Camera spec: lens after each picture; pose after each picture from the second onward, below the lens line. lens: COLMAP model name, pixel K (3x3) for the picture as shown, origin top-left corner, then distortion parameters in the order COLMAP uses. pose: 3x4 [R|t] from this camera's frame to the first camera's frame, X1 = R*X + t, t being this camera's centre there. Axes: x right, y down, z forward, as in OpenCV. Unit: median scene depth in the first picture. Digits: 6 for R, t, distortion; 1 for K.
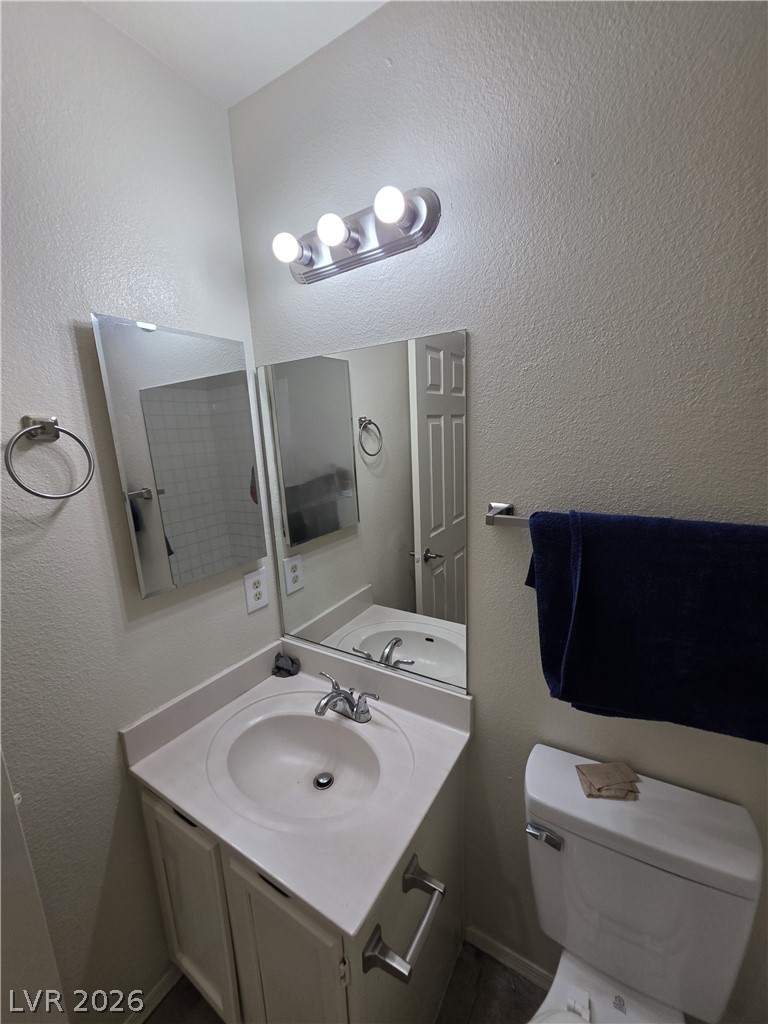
lens RADIAL K [[415.2, 0, 384.2], [0, 415.2, 520.9], [0, 0, 1]] dist [0.001437, -0.000097]
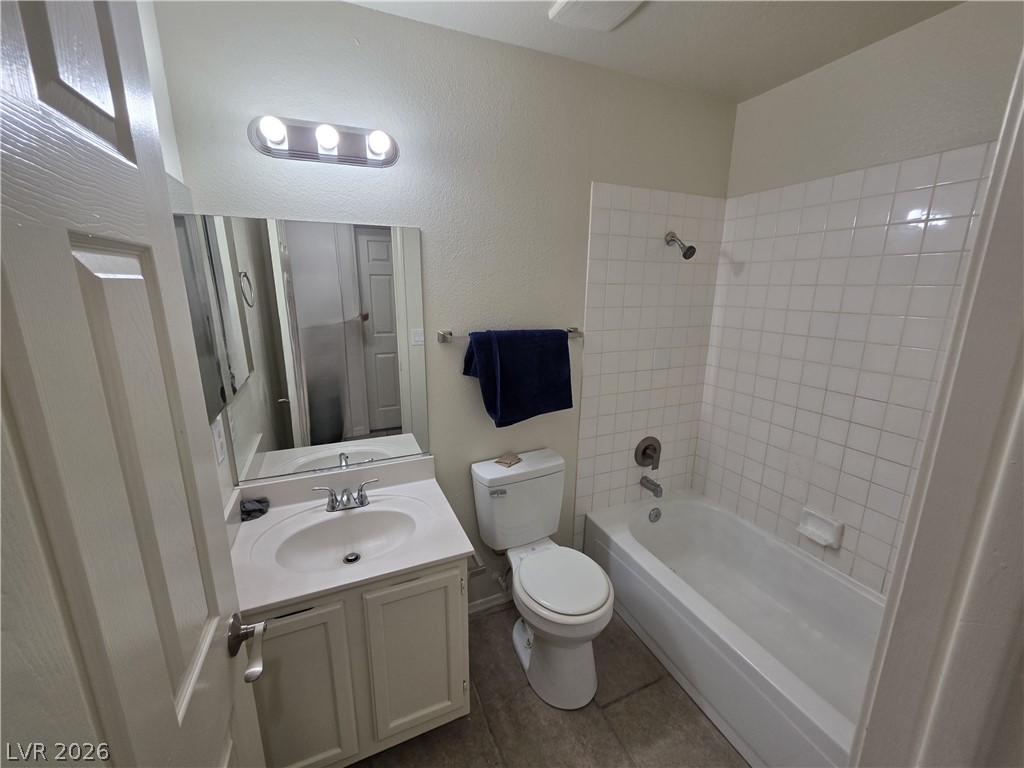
lens RADIAL K [[410.2, 0, 517.9], [0, 410.2, 381.5], [0, 0, 1]] dist [0.002858, -0.000351]
pose [[0.556121, -0.146653, 0.818060, -0.810402], [0.142018, 0.986600, 0.080322, 0.059067], [-0.818877, 0.071510, 0.569496, -0.178269]]
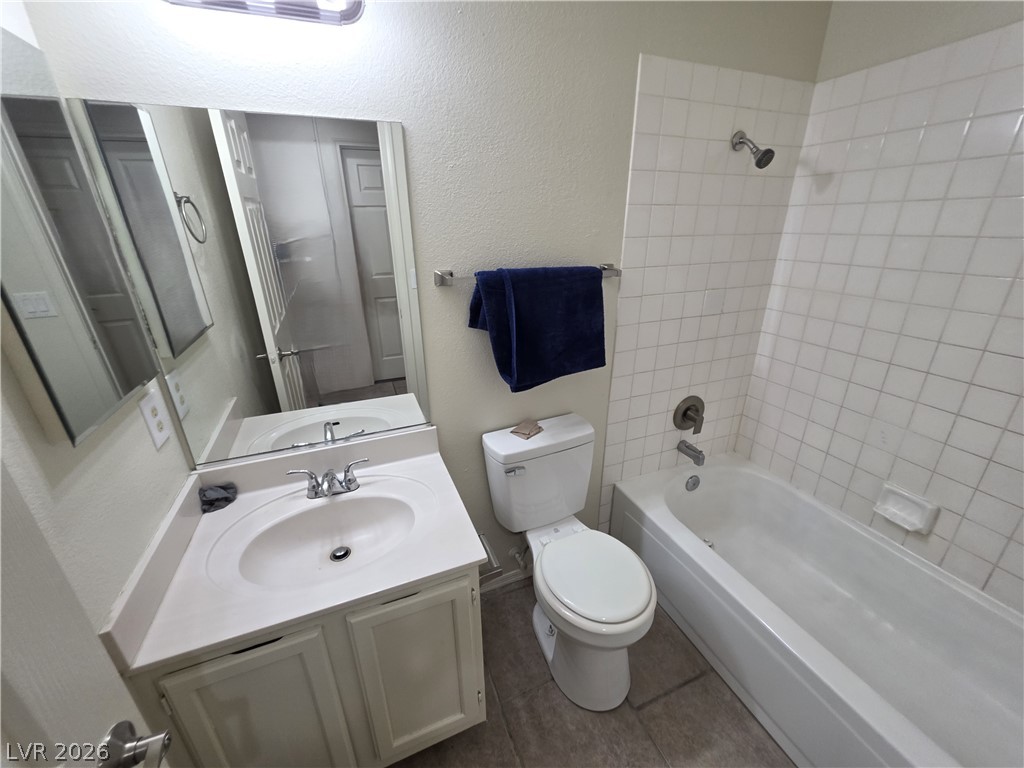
lens RADIAL K [[410.2, 0, 517.9], [0, 410.2, 381.5], [0, 0, 1]] dist [0.002858, -0.000351]
pose [[0.577029, -0.263469, 0.773060, -0.574513], [0.154714, 0.964662, 0.213288, 0.047753], [-0.801936, -0.003470, 0.597400, 0.010843]]
